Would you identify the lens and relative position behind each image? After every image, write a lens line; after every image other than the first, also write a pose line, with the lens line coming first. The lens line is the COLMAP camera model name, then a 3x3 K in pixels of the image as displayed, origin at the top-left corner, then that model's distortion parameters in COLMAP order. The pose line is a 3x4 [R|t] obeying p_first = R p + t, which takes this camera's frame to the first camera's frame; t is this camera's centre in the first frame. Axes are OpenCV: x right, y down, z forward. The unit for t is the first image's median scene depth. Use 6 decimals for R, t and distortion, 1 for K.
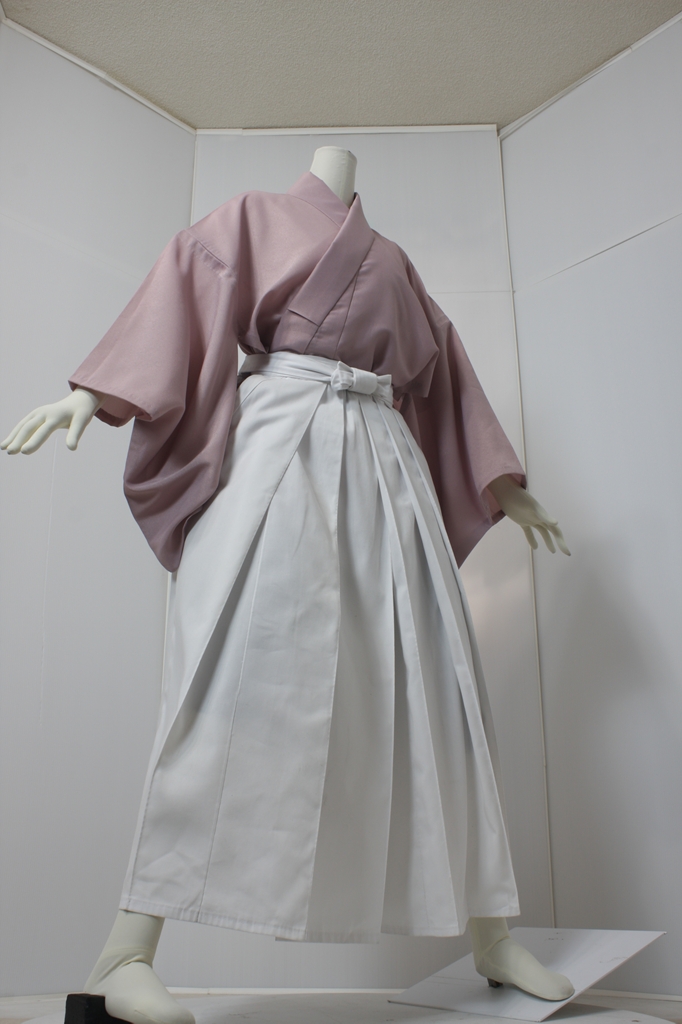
lens RADIAL K [[992.7, 0, 322.7], [0, 992.7, 514.1], [0, 0, 1]] dist [-0.066277, 0.027115]
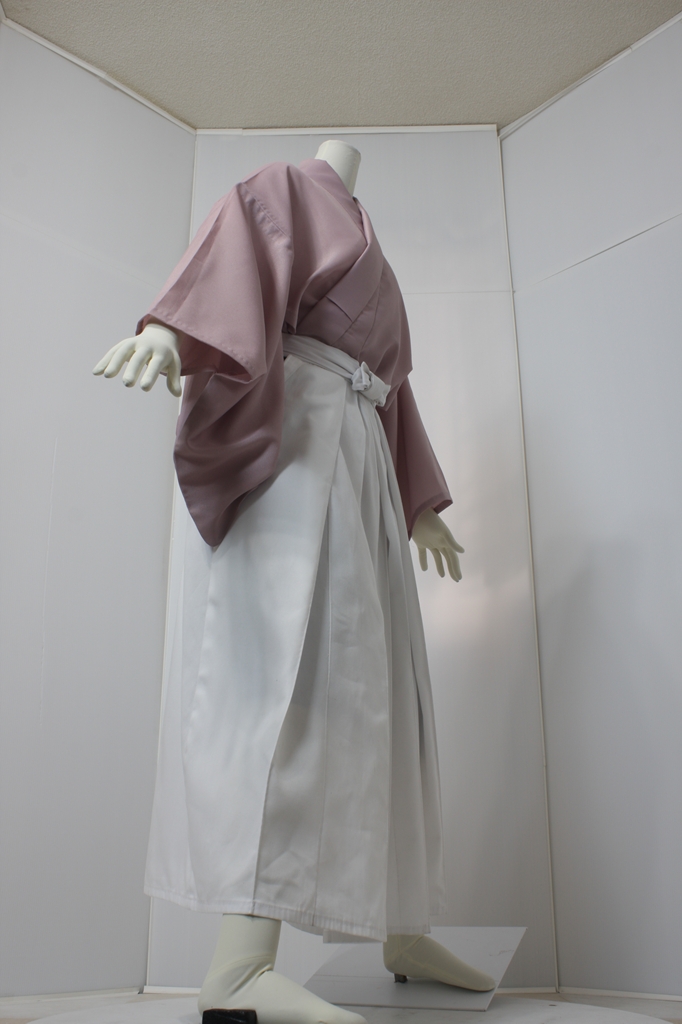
lens RADIAL K [[992.7, 0, 322.7], [0, 992.7, 514.1], [0, 0, 1]] dist [-0.066277, 0.027115]
pose [[0.866420, 0.173919, 0.468048, -0.511168], [-0.175455, 0.983645, -0.040715, 0.049707], [-0.467475, -0.046845, 0.882764, 0.142963]]
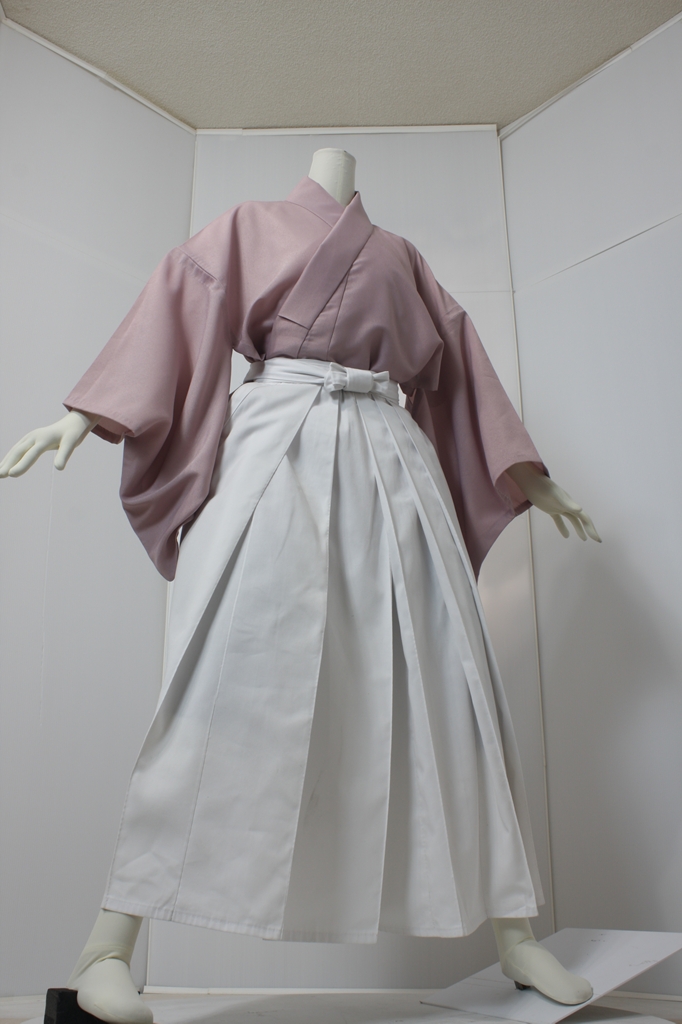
lens RADIAL K [[992.7, 0, 322.7], [0, 992.7, 514.1], [0, 0, 1]] dist [-0.066277, 0.027115]
pose [[0.985079, -0.060571, -0.161089, 0.177872], [0.060519, 0.998153, -0.005235, 0.004100], [0.161109, -0.004592, 0.986926, 0.009775]]
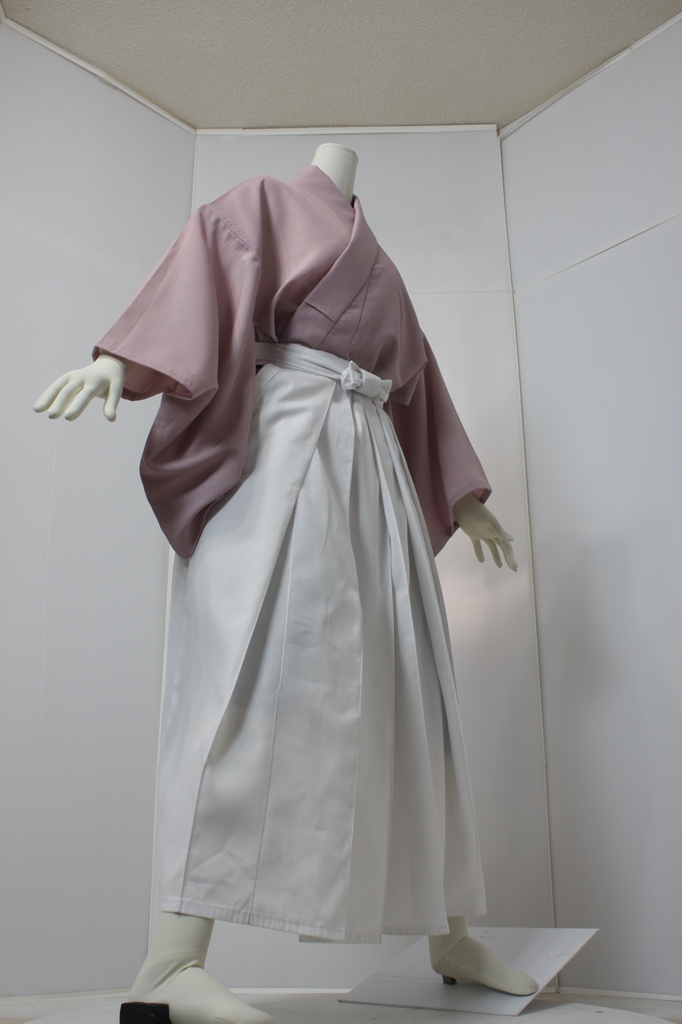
lens RADIAL K [[992.7, 0, 322.7], [0, 992.7, 514.1], [0, 0, 1]] dist [-0.066277, 0.027115]
pose [[0.966008, 0.089953, 0.242357, -0.265395], [-0.090212, 0.995872, -0.010050, 0.013470], [-0.242261, -0.012155, 0.970135, 0.039993]]
